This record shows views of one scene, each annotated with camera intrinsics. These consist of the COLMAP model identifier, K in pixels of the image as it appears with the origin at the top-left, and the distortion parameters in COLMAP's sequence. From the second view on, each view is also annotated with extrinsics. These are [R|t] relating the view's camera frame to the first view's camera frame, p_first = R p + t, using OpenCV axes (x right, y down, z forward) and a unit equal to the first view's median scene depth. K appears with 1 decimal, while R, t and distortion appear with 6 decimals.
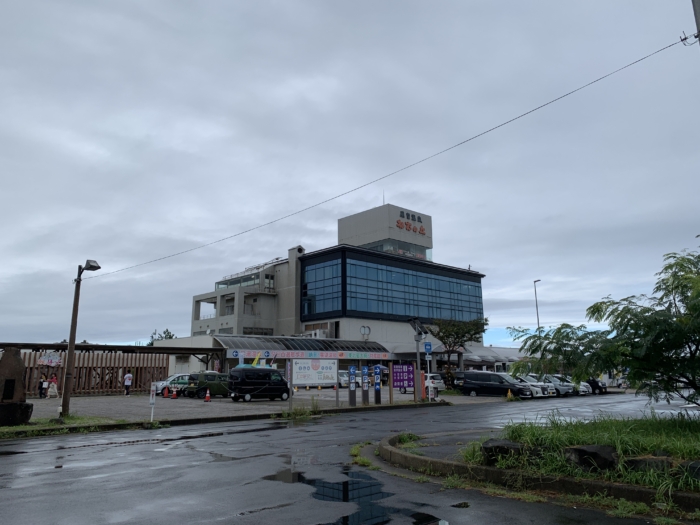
lens RADIAL K [[530.2, 0, 350.0], [0, 530.2, 260.8], [0, 0, 1]] dist [0.007689, -0.002329]
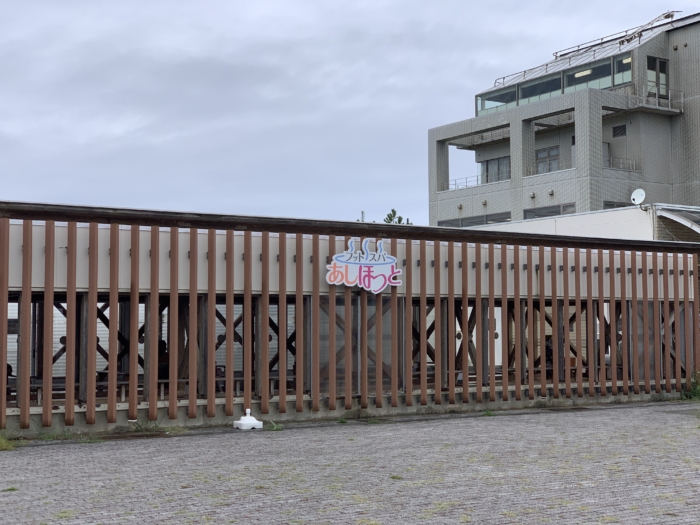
lens RADIAL K [[1072.7, 0, 350.0], [0, 1072.7, 262.2], [0, 0, 1]] dist [0.096462, 0.000000]
pose [[0.979033, -0.000683, -0.203700, -0.206034], [0.031089, 0.988781, 0.146104, 0.048998], [0.201315, -0.149373, 0.968070, 0.228176]]
